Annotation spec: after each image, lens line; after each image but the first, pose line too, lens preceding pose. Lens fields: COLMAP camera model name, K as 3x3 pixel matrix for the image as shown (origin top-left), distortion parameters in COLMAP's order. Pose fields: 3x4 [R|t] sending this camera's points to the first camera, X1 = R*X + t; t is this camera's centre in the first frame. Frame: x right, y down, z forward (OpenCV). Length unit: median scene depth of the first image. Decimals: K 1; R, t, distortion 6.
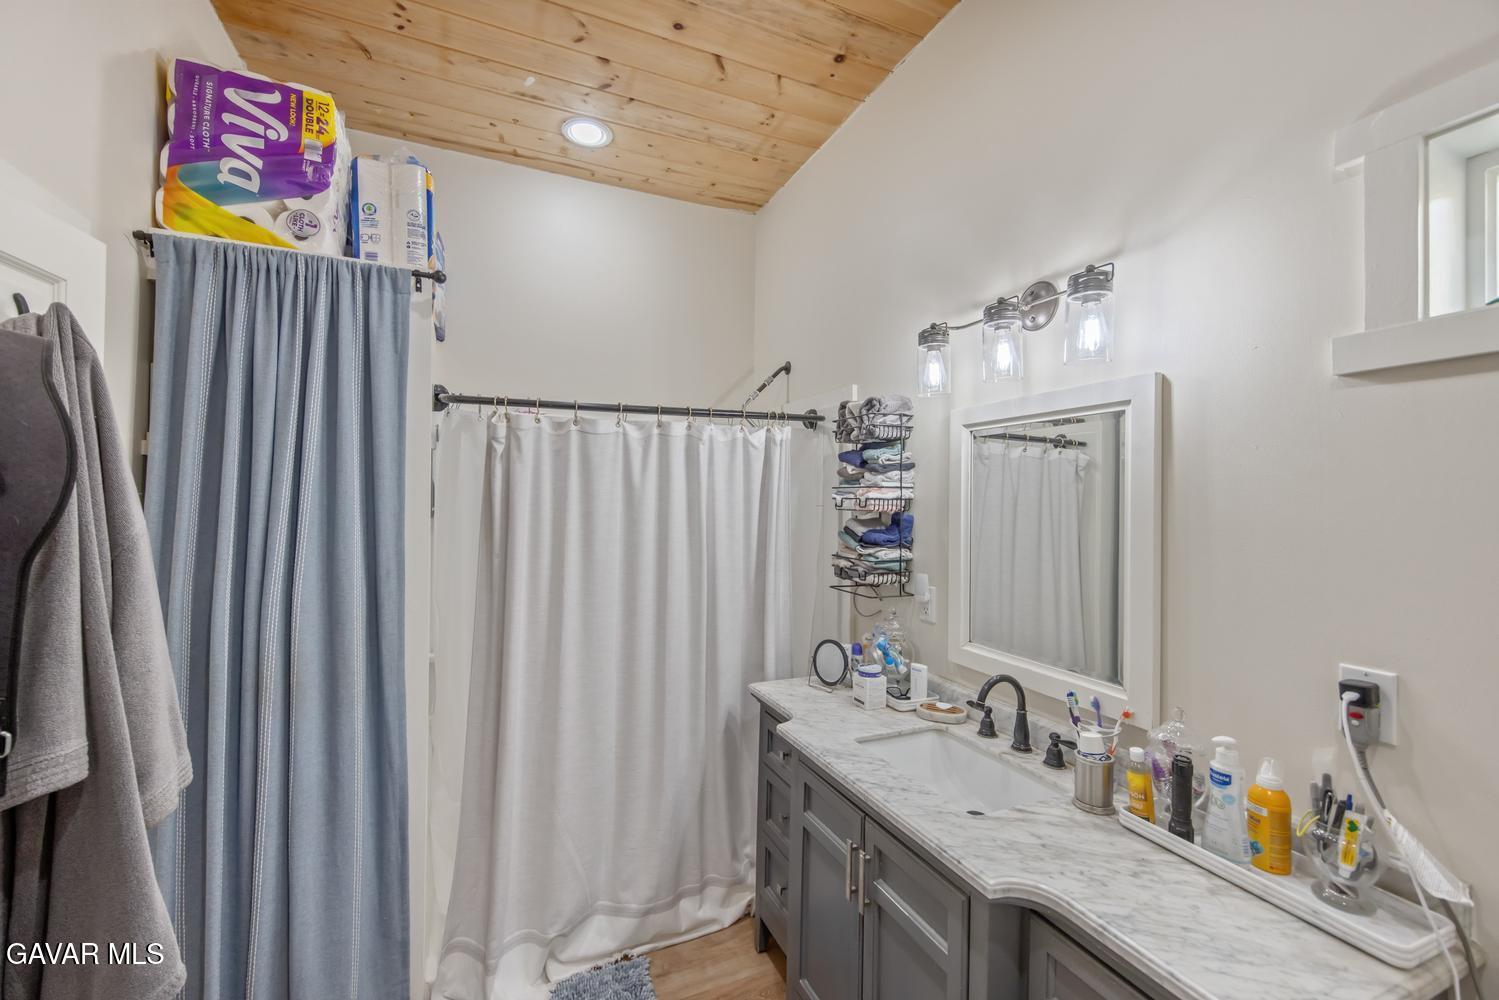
lens RADIAL K [[594.1, 0, 744.3], [0, 594.1, 489.5], [0, 0, 1]] dist [0.001497, -0.000016]
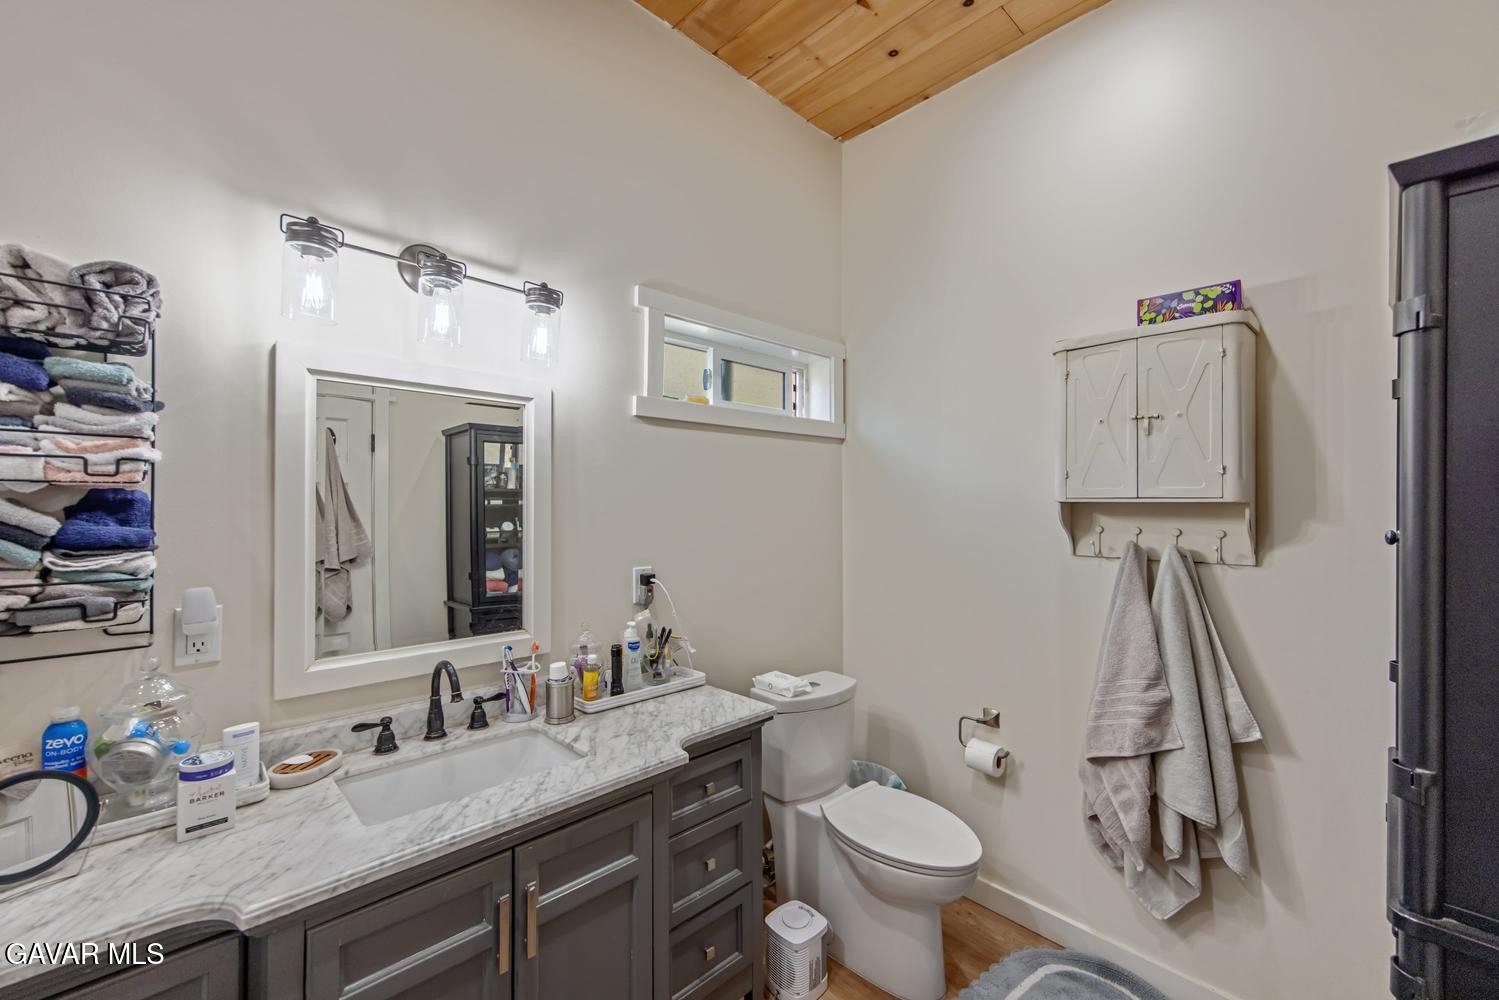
lens RADIAL K [[594.1, 0, 743.2], [0, 594.1, 507.1], [0, 0, 1]] dist [0.001497, -0.000016]
pose [[-0.329000, -0.008423, 0.944292, -0.715339], [-0.019794, 0.999802, 0.002022, 0.071142], [-0.944122, -0.018026, -0.329102, 1.040754]]
